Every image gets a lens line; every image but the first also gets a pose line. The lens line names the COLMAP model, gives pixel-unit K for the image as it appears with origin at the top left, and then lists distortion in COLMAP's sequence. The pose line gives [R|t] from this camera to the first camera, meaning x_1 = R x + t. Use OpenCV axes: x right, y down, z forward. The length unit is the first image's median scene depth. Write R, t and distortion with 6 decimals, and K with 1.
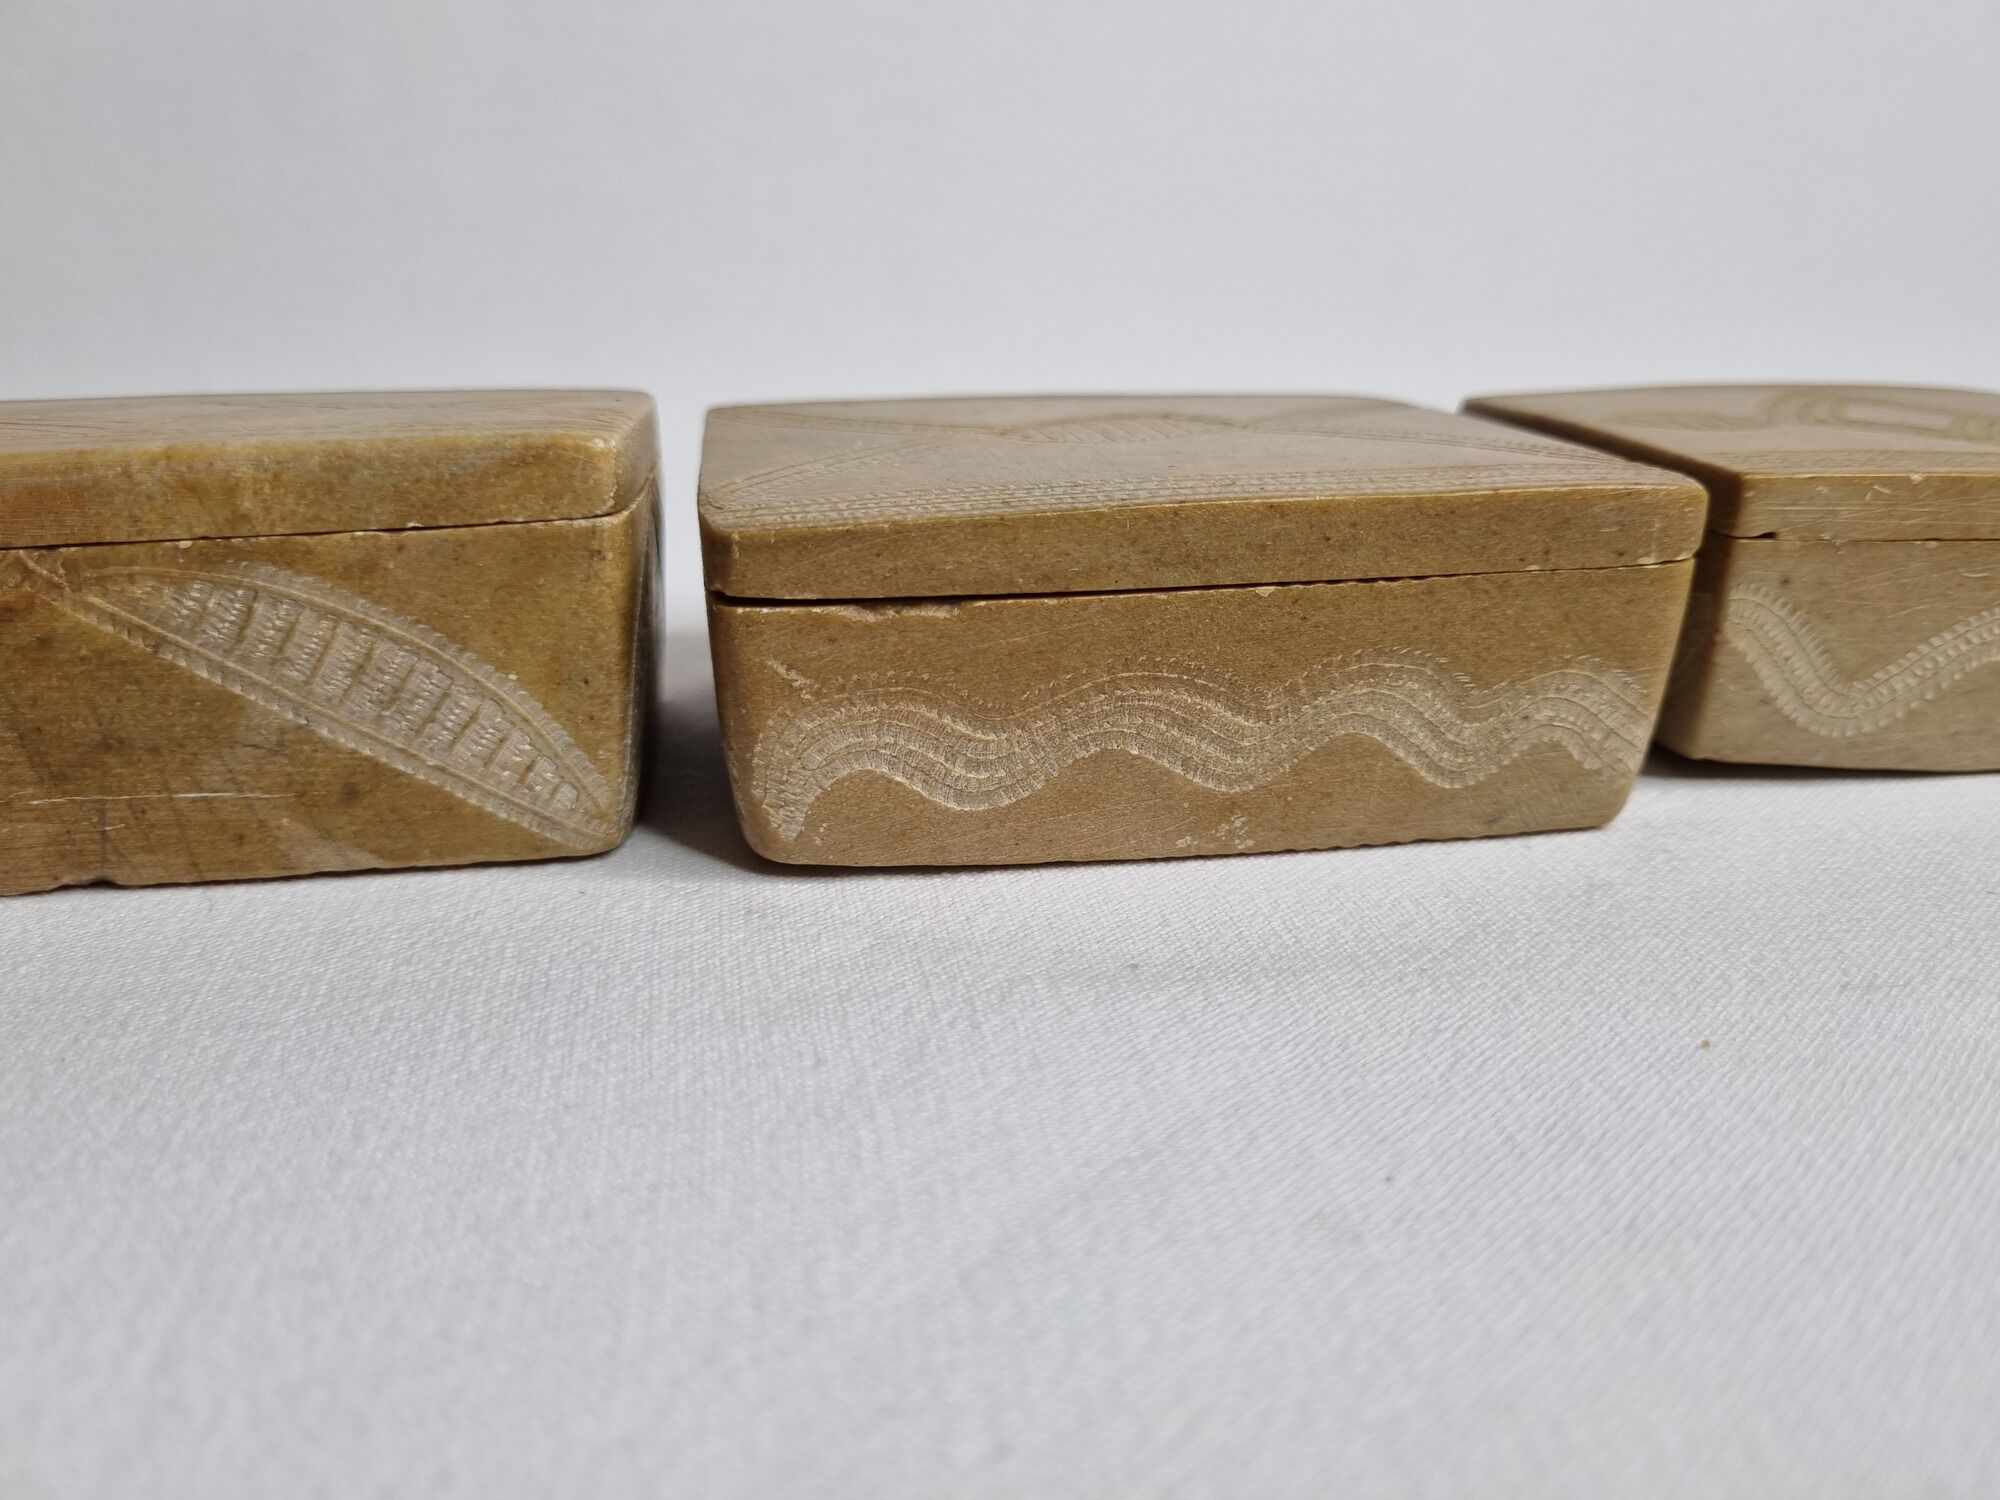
lens RADIAL K [[1695.3, 0, 1007.0], [0, 1695.3, 740.6], [0, 0, 1]] dist [-0.073364, 0.023818]
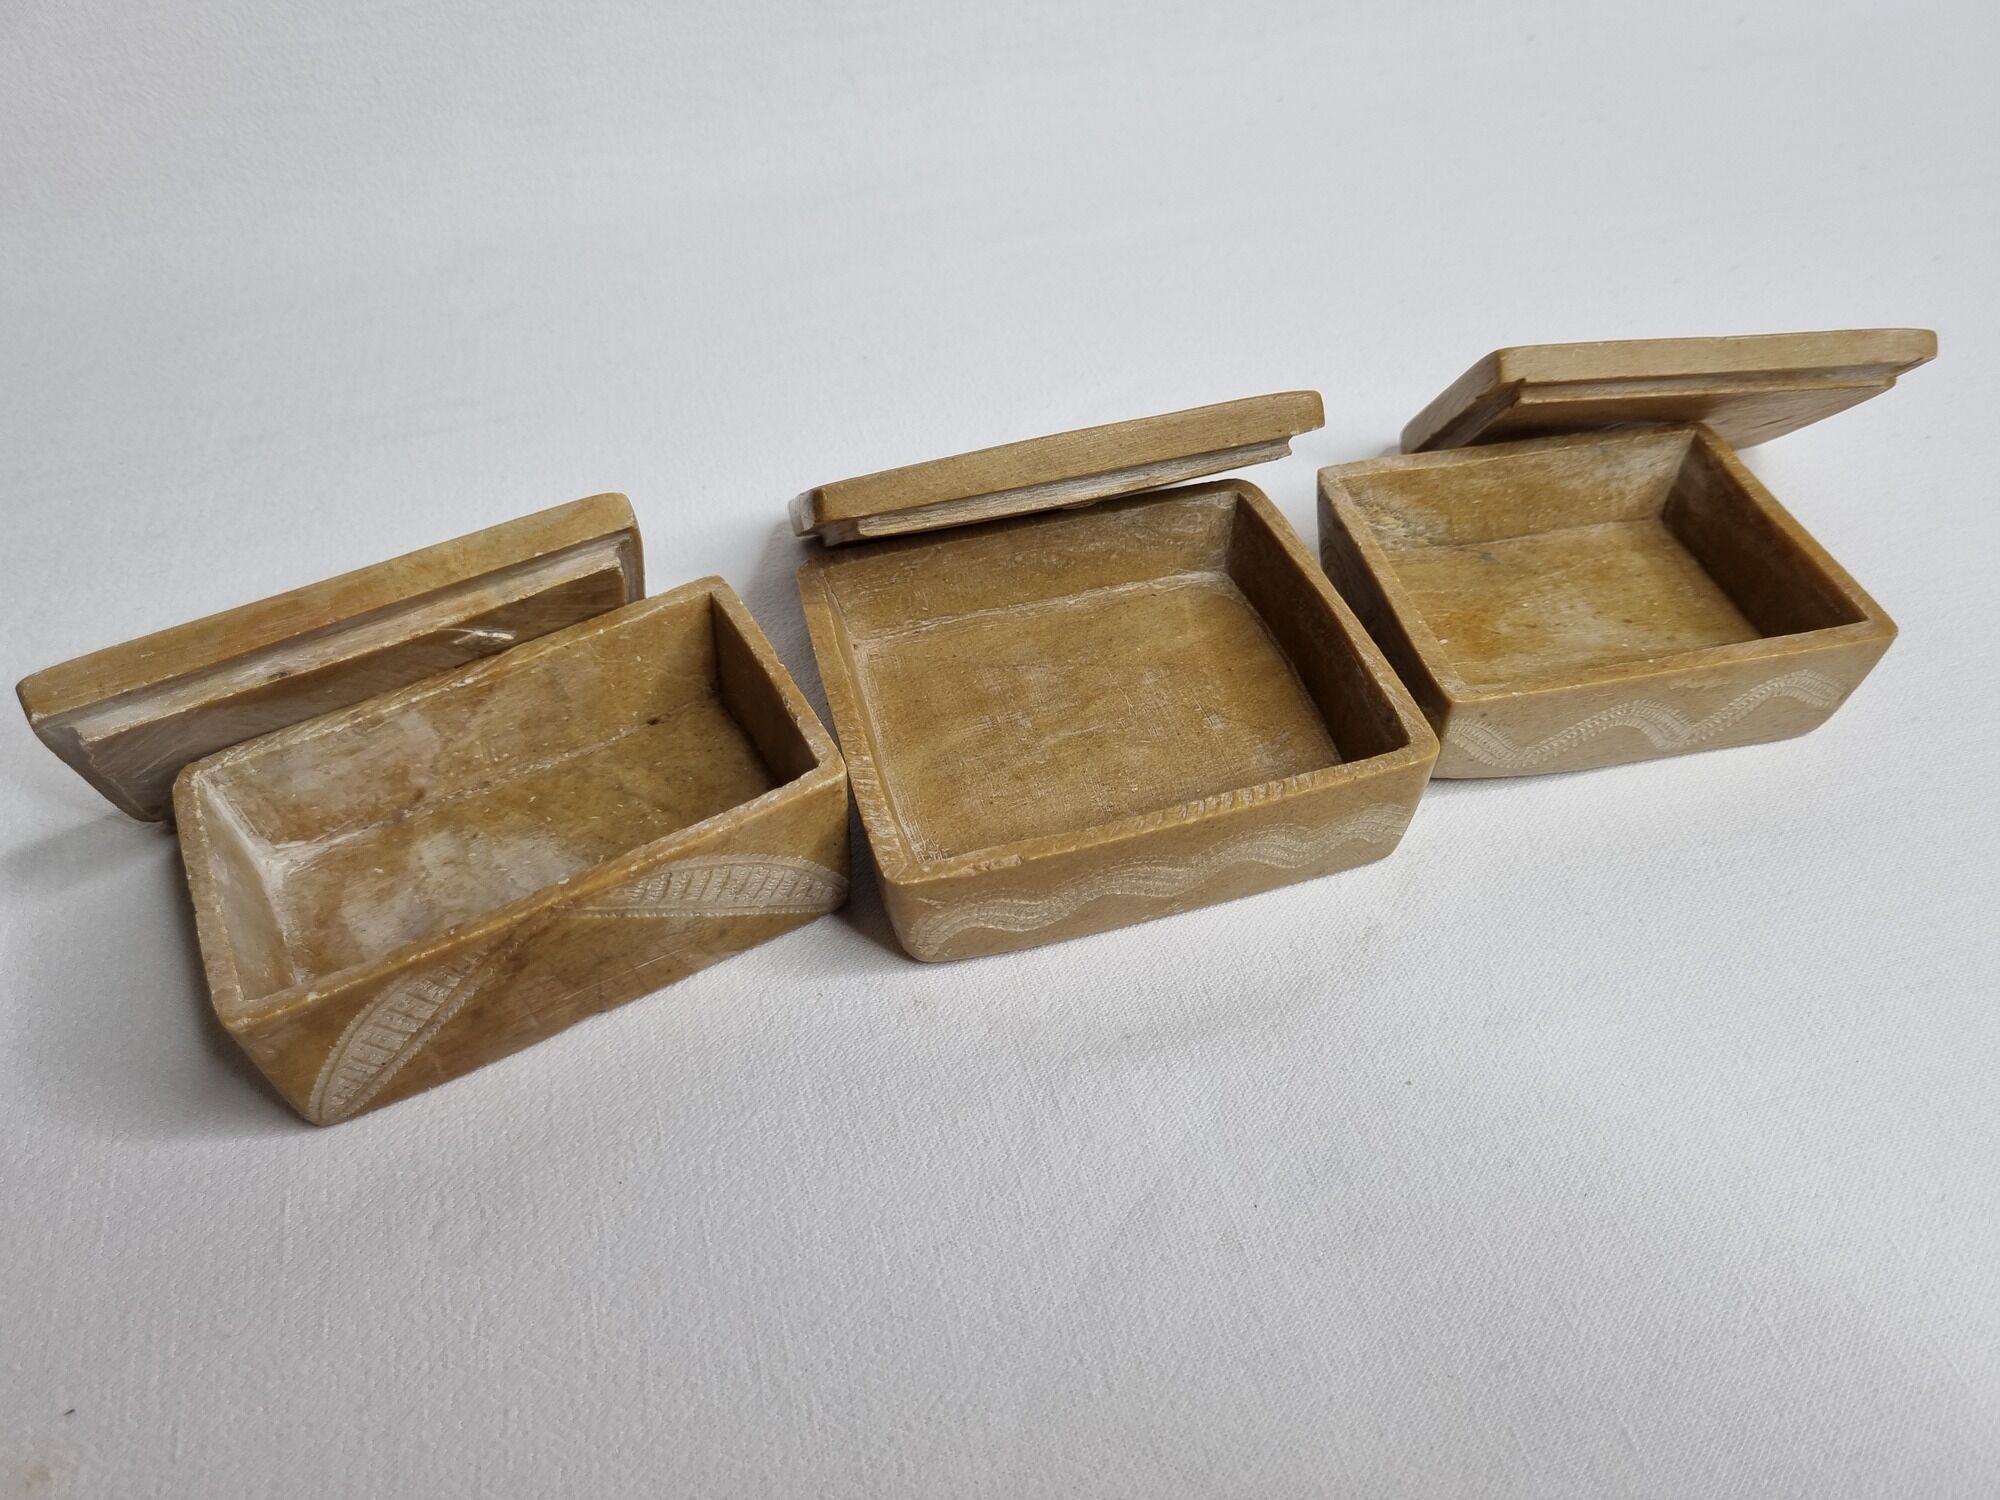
lens RADIAL K [[1695.3, 0, 1005.7], [0, 1695.3, 746.8], [0, 0, 1]] dist [-0.073364, 0.023818]
pose [[0.994877, -0.090116, 0.045807, -0.129603], [0.059079, 0.886002, 0.459902, -1.123961], [-0.082029, -0.454840, 0.886788, -0.588197]]
